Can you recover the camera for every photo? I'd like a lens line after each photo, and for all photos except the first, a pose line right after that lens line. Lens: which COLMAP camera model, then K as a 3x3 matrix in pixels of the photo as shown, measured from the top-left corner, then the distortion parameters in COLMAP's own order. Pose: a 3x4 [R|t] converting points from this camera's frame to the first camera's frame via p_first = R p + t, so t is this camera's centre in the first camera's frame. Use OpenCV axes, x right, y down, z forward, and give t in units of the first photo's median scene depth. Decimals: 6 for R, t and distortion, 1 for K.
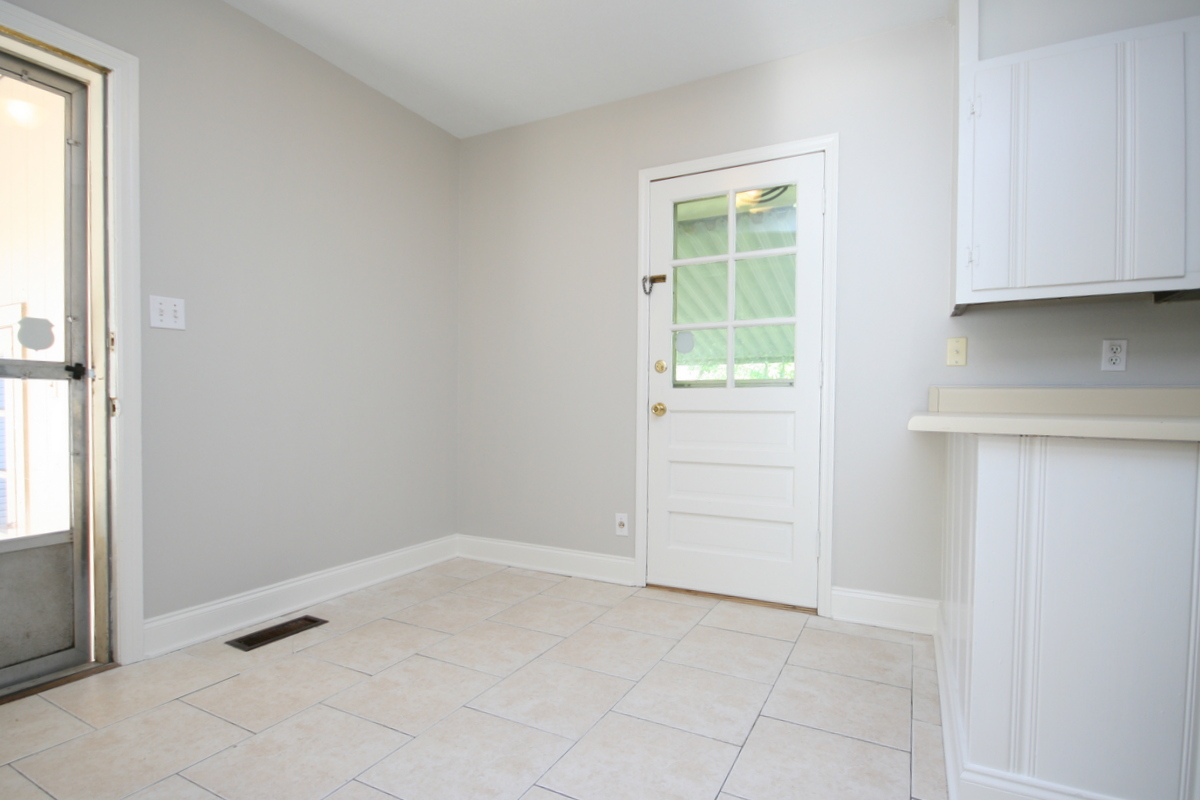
lens RADIAL K [[596.1, 0, 600.3], [0, 596.1, 403.0], [0, 0, 1]] dist [0.002783, 0.000297]
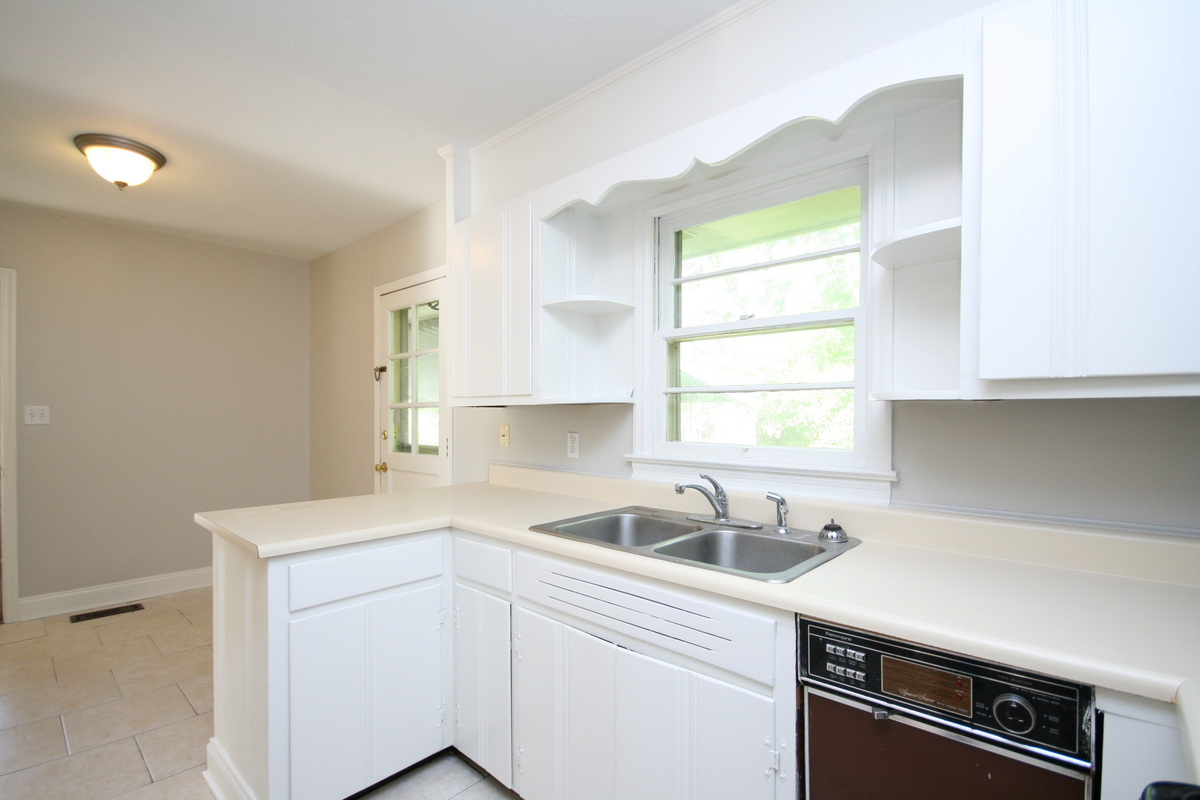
lens RADIAL K [[556.0, 0, 600.4], [0, 556.0, 406.6], [0, 0, 1]] dist [-0.004576, -0.001282]
pose [[0.966509, -0.010066, -0.256436, 1.097737], [0.006018, 0.999845, -0.016568, -0.127747], [0.256563, 0.014470, 0.966419, -0.082668]]
